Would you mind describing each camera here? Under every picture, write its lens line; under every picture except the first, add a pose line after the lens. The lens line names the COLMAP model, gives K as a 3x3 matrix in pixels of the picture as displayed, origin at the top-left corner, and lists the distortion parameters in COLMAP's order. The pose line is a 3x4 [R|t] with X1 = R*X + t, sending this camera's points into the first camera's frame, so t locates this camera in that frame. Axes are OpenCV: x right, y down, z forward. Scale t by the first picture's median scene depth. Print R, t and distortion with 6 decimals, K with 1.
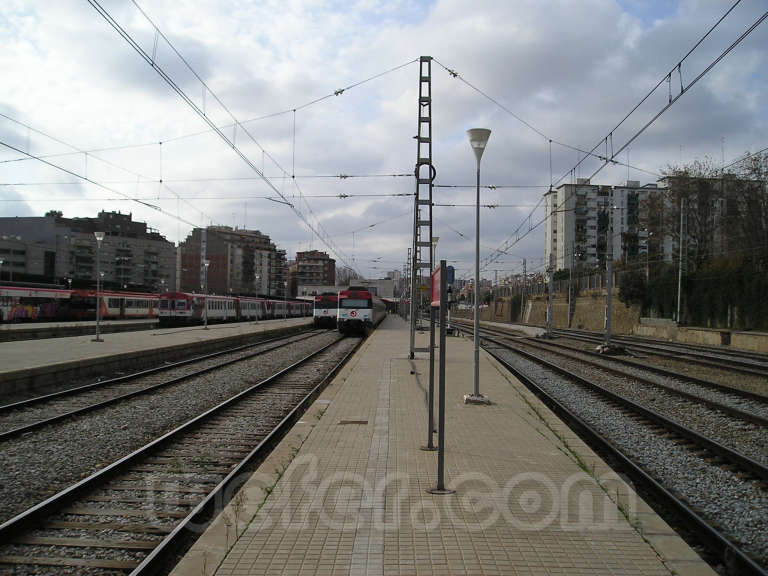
lens RADIAL K [[816.8, 0, 383.8], [0, 816.8, 288.7], [0, 0, 1]] dist [-0.099357, 0.000000]
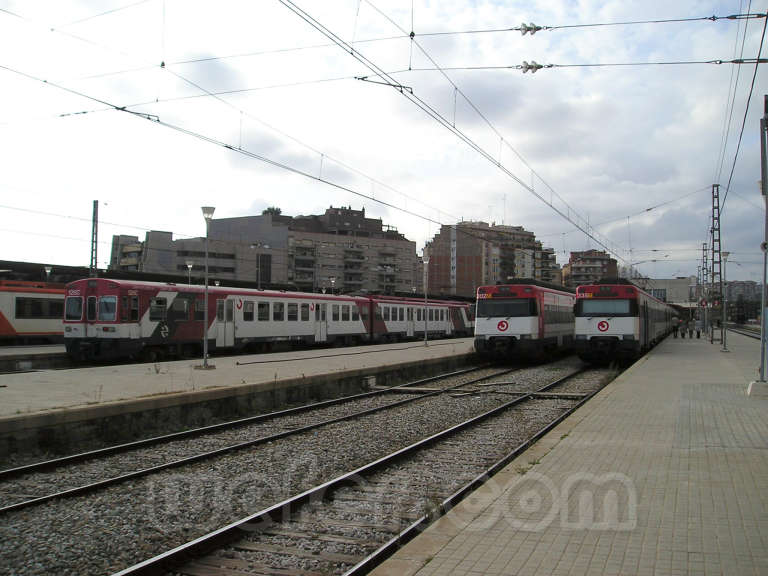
lens RADIAL K [[816.8, 0, 385.8], [0, 816.8, 289.5], [0, 0, 1]] dist [-0.099357, 0.000000]
pose [[0.938699, -0.019293, -0.344197, 0.005409], [0.015279, 0.999780, -0.014370, 0.005267], [0.344399, 0.008230, 0.938787, 0.201857]]
